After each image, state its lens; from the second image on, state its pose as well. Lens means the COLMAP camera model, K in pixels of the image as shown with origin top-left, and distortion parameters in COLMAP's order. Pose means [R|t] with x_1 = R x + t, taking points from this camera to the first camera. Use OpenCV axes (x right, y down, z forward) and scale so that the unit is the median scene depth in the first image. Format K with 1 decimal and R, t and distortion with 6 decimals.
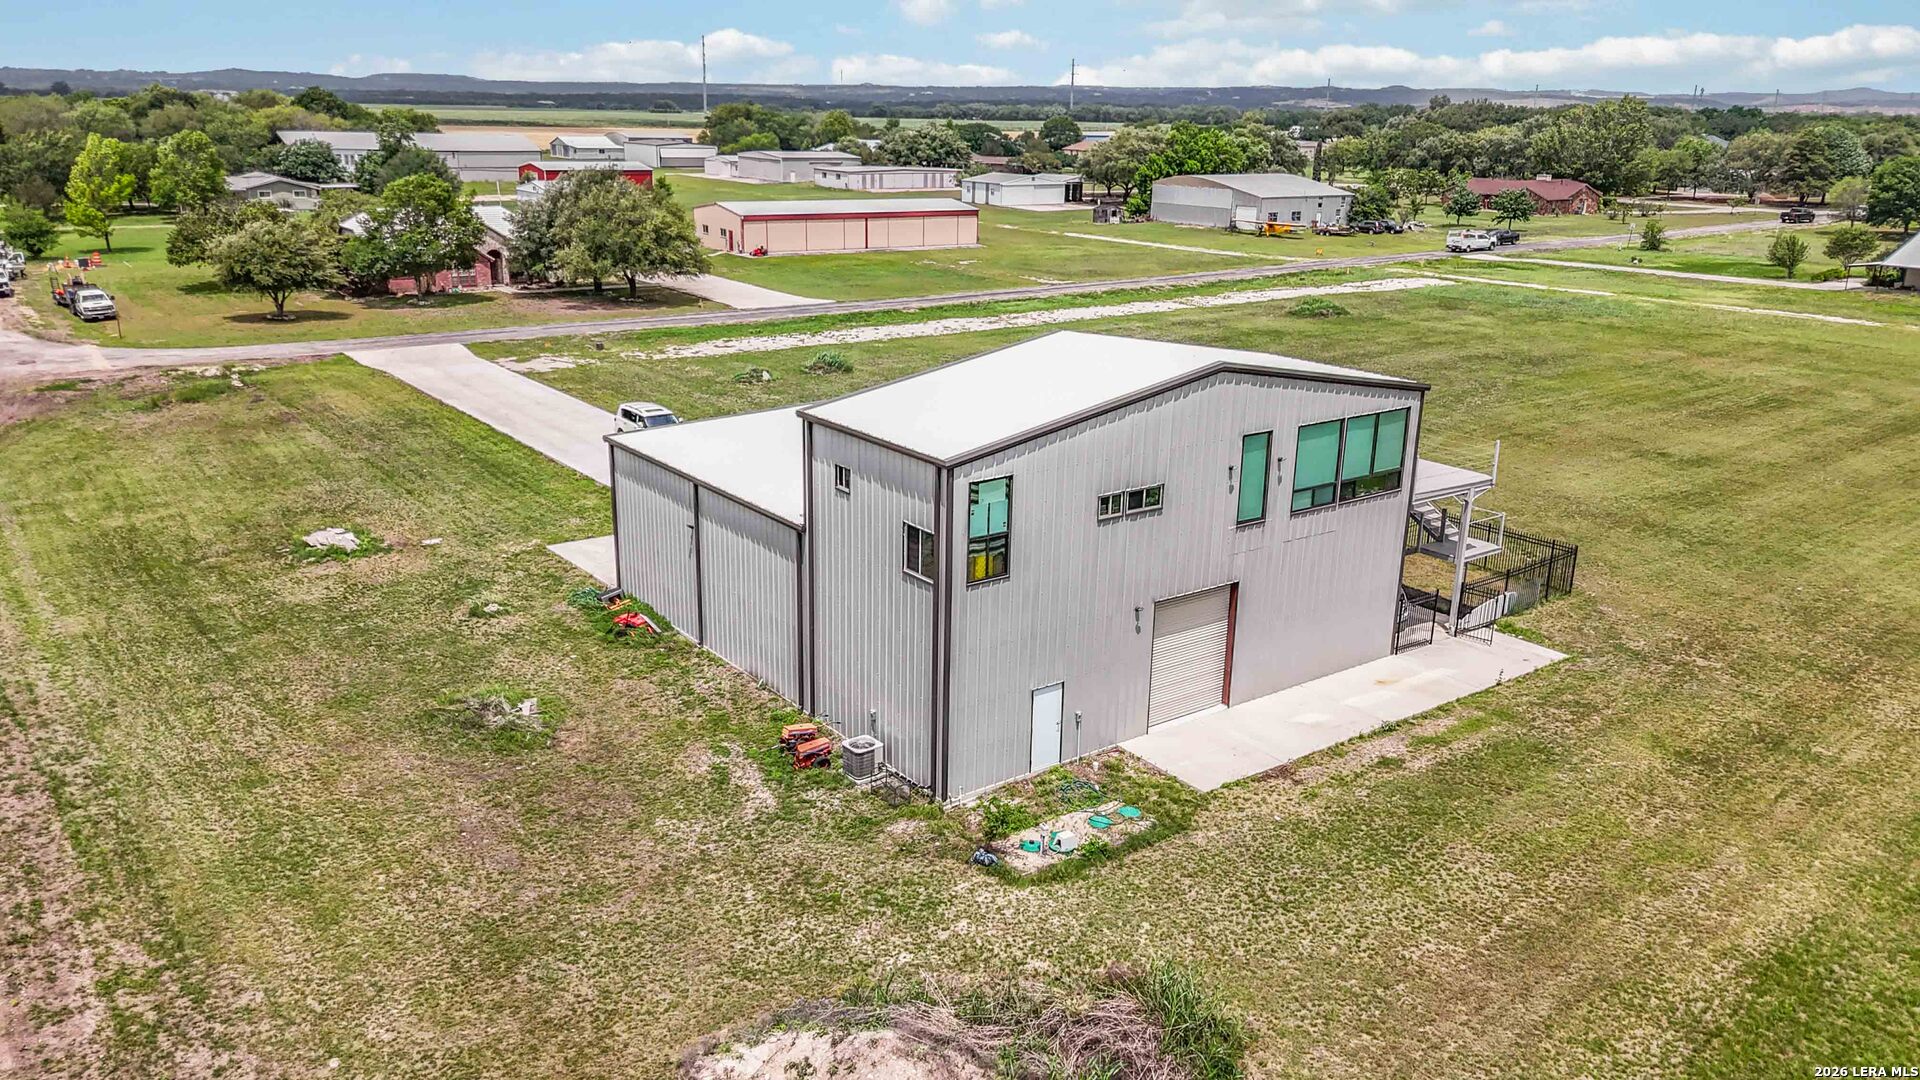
lens RADIAL K [[1413.7, 0, 966.1], [0, 1413.7, 536.4], [0, 0, 1]] dist [0.076481, -0.080635]
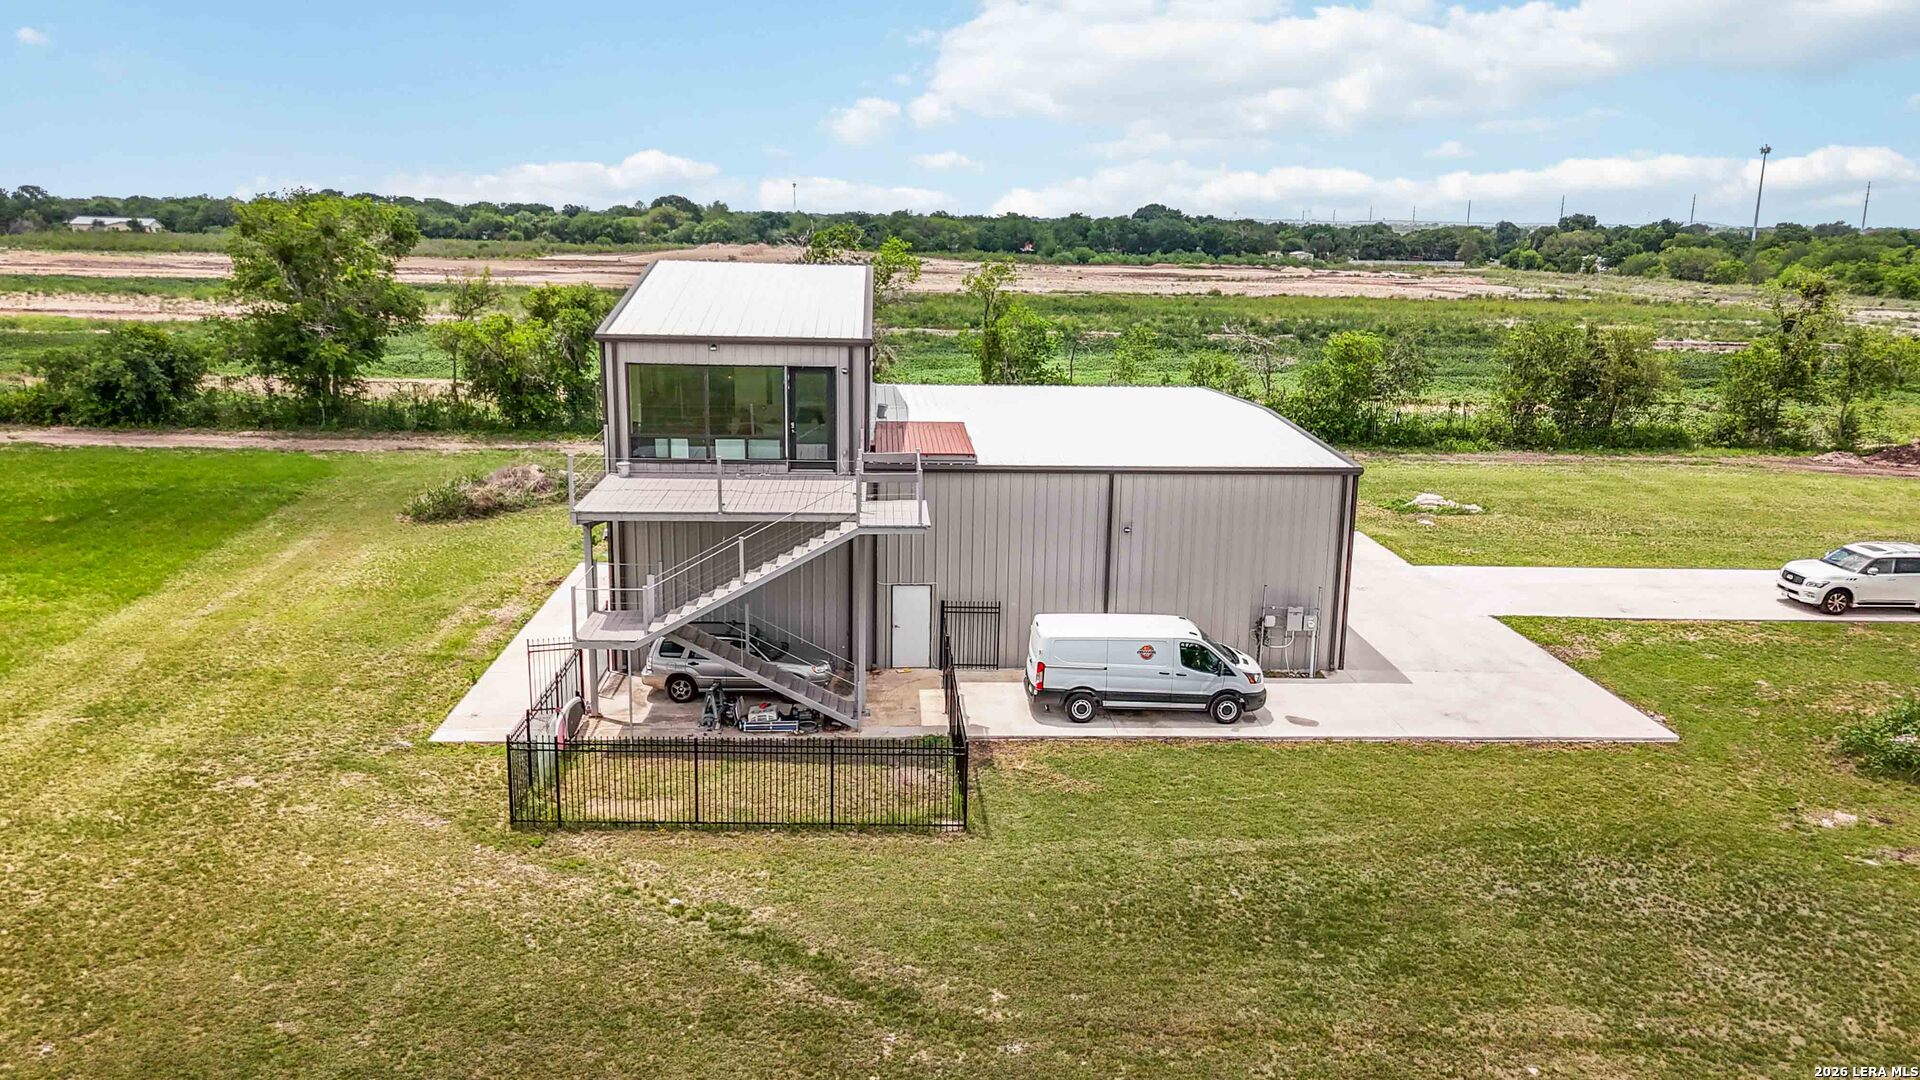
lens RADIAL K [[1413.7, 0, 966.1], [0, 1413.7, 536.4], [0, 0, 1]] dist [0.076481, -0.080635]
pose [[-0.552006, 0.151186, -0.820020, 0.919617], [-0.271489, 0.897253, 0.348181, -0.353339], [0.788406, 0.414824, -0.454244, 1.631781]]
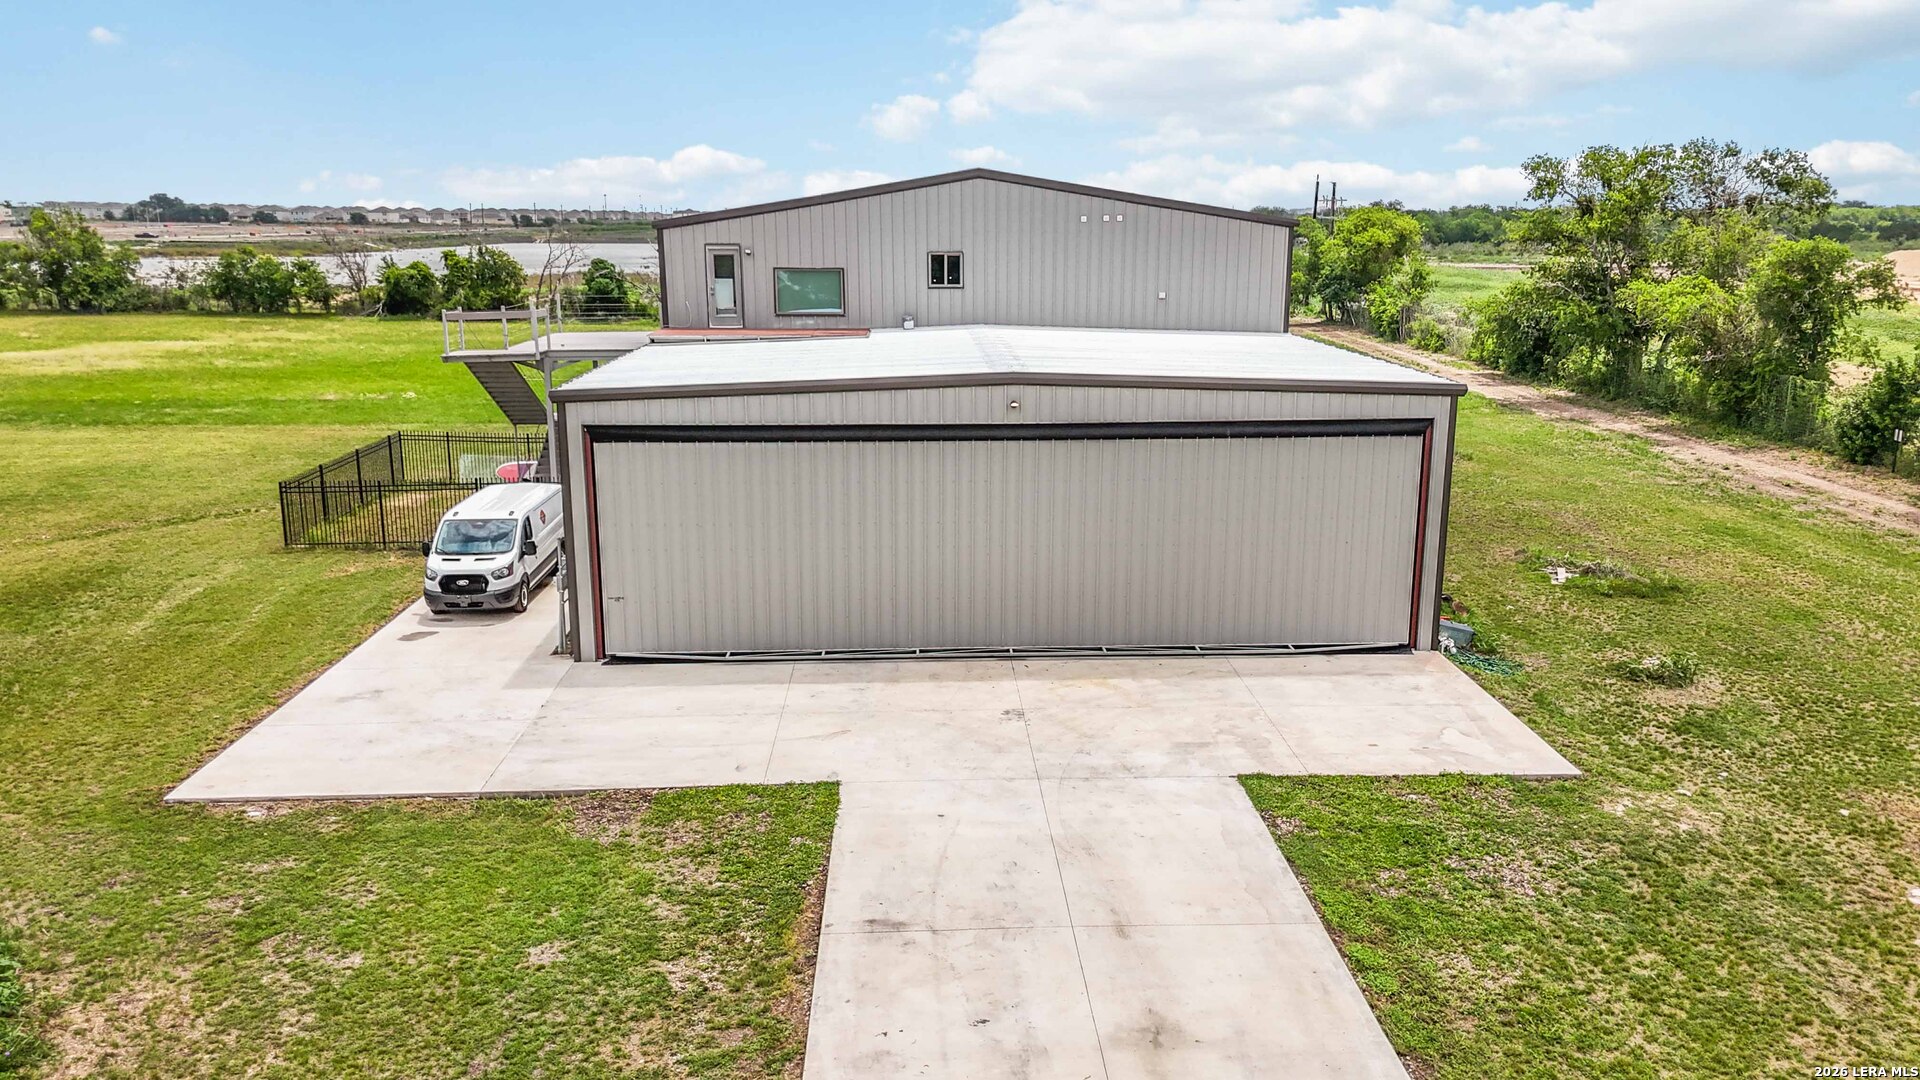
lens RADIAL K [[1413.7, 0, 966.1], [0, 1413.7, 536.4], [0, 0, 1]] dist [0.076481, -0.080635]
pose [[-0.822599, -0.143462, 0.550228, -0.482194], [0.149986, 0.878639, 0.453320, -0.361764], [-0.548485, 0.455426, -0.701250, 1.795167]]
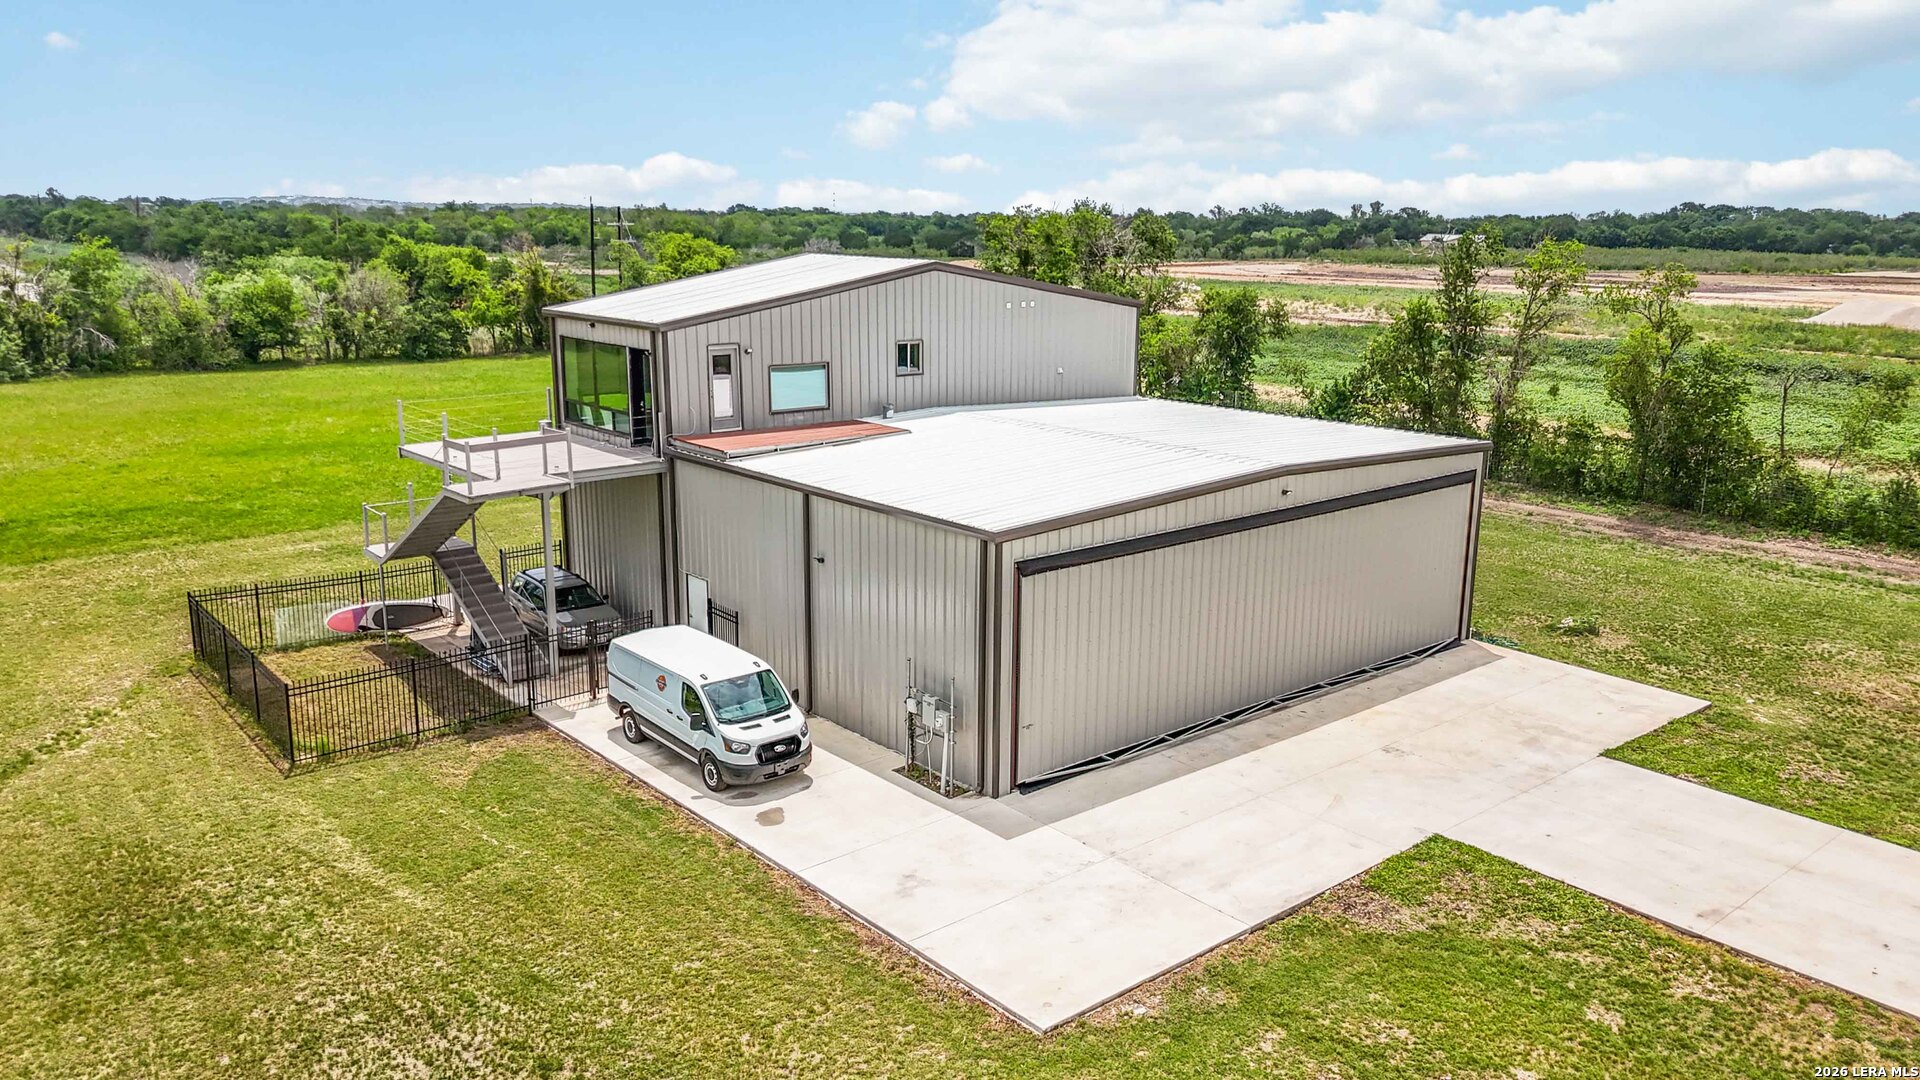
lens RADIAL K [[1413.7, 0, 966.1], [0, 1413.7, 536.4], [0, 0, 1]] dist [0.076481, -0.080635]
pose [[-0.997627, -0.015156, -0.067159, 0.108415], [-0.046384, 0.868825, 0.492942, -0.469531], [0.050878, 0.494888, -0.867466, 1.972040]]
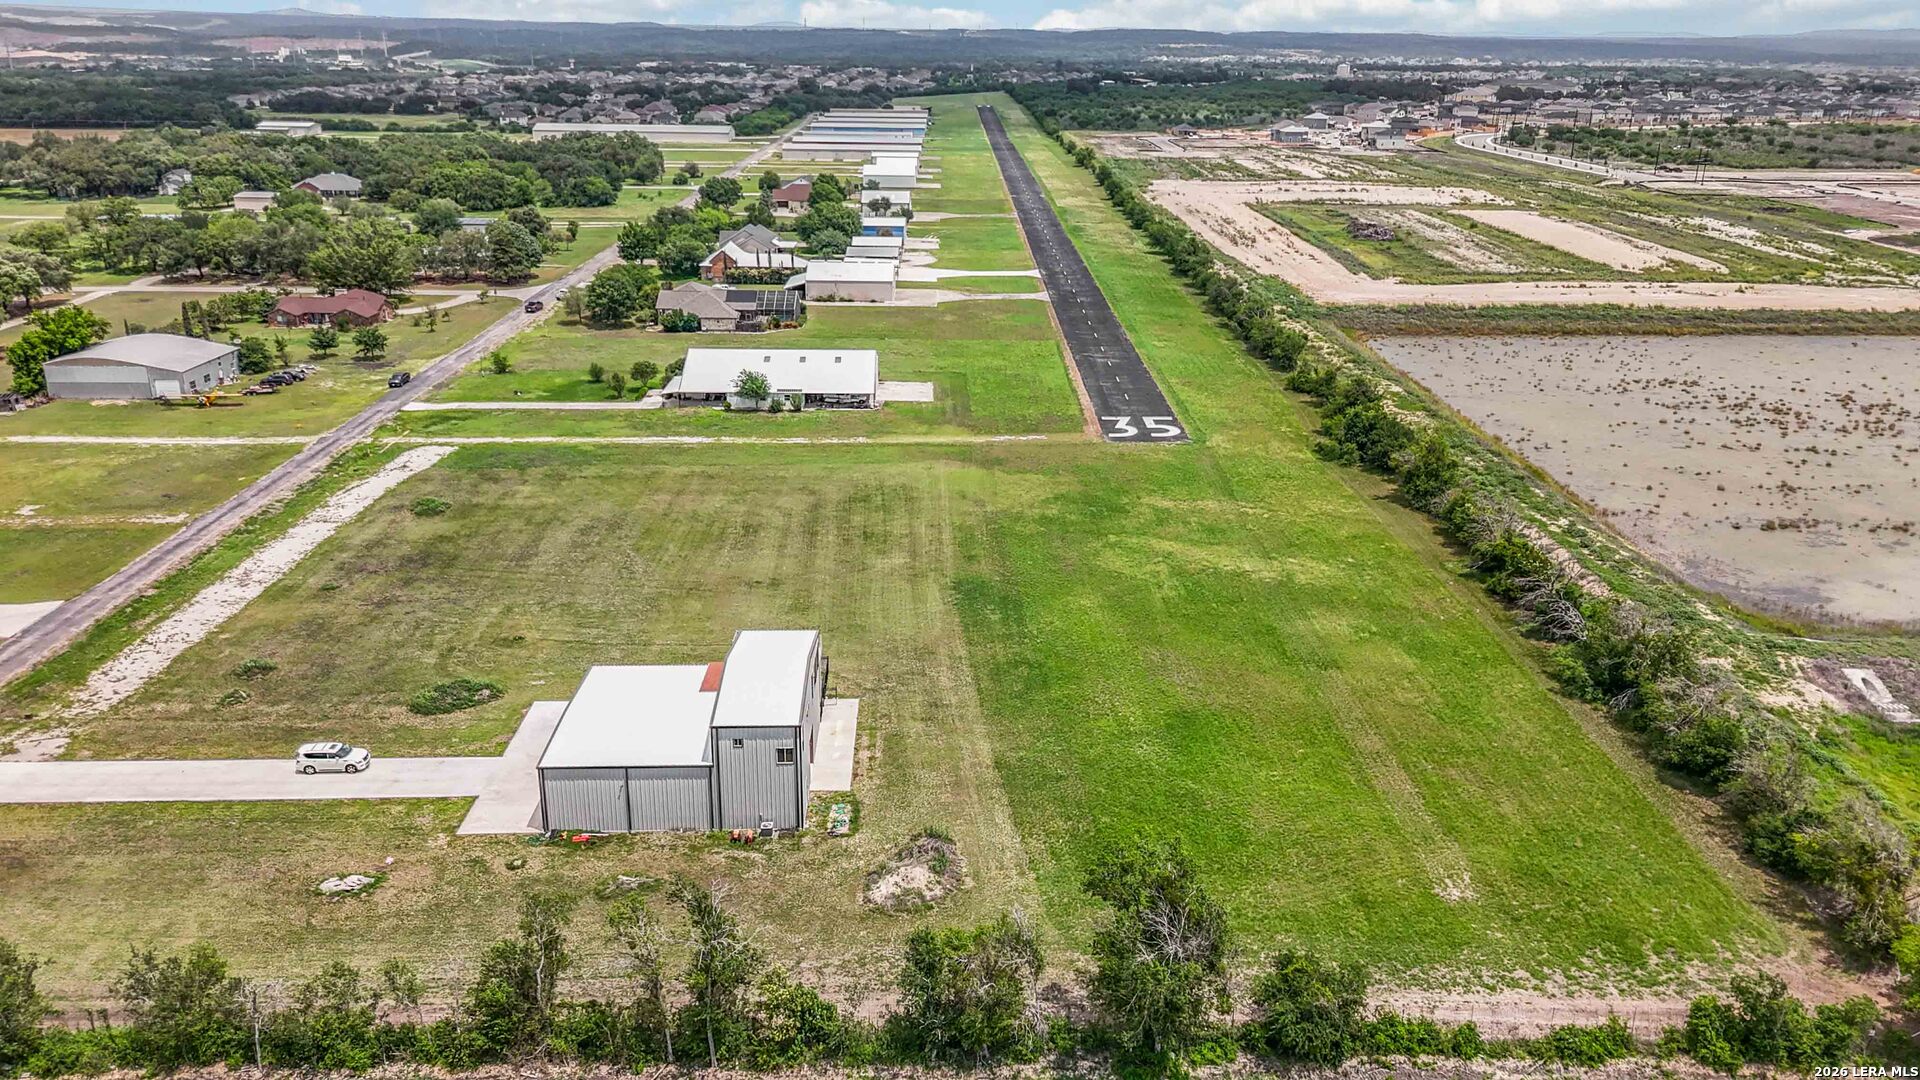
lens RADIAL K [[1413.7, 0, 966.1], [0, 1413.7, 536.4], [0, 0, 1]] dist [0.076481, -0.080635]
pose [[0.579858, -0.280111, 0.765051, -1.666324], [0.238665, 0.956244, 0.169221, -0.715513], [-0.778976, 0.084466, 0.621339, -1.035790]]
